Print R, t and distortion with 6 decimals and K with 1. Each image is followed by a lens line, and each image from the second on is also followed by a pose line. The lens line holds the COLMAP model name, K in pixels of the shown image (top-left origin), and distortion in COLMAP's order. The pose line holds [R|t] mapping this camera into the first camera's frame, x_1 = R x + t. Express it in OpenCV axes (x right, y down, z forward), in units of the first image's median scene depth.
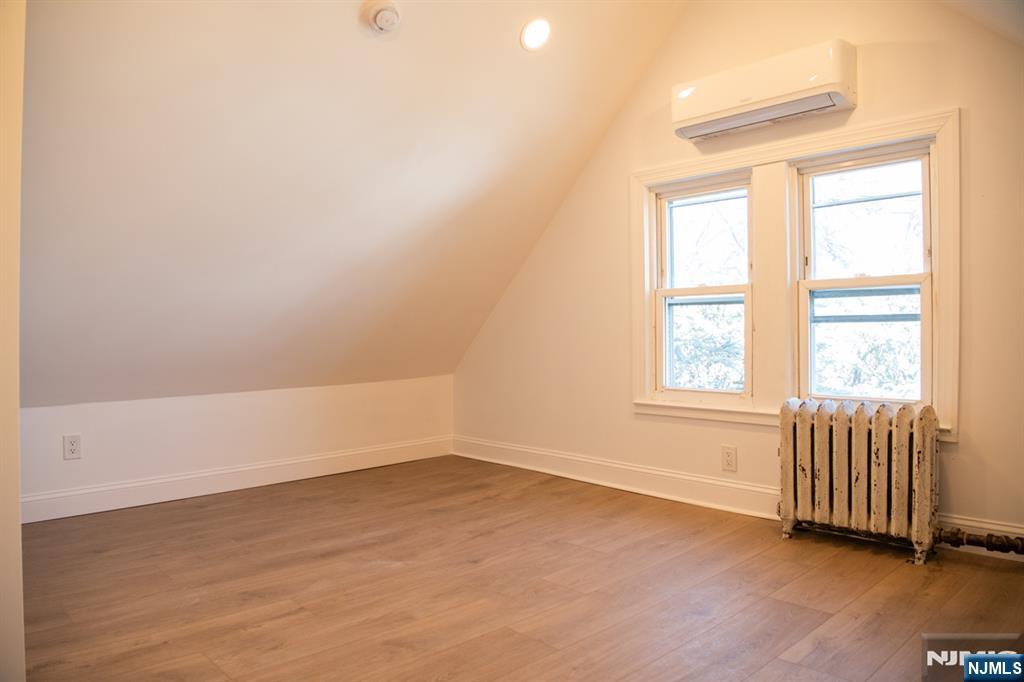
lens RADIAL K [[696.8, 0, 512.0], [0, 696.8, 341.0], [0, 0, 1]] dist [-0.060678, -0.000407]
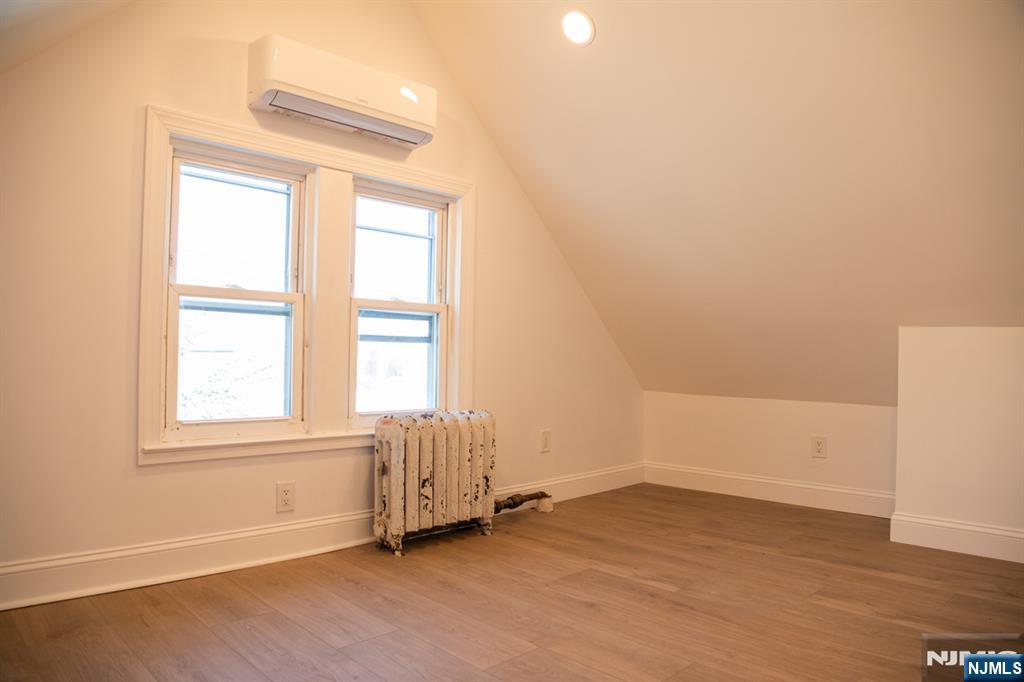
lens RADIAL K [[696.8, 0, 512.0], [0, 696.8, 341.0], [0, 0, 1]] dist [-0.060678, -0.000407]
pose [[-0.023265, 0.034221, 0.999143, -0.604117], [-0.000844, 0.999413, -0.034250, 0.009113], [-0.999729, -0.001640, -0.023222, 0.830622]]
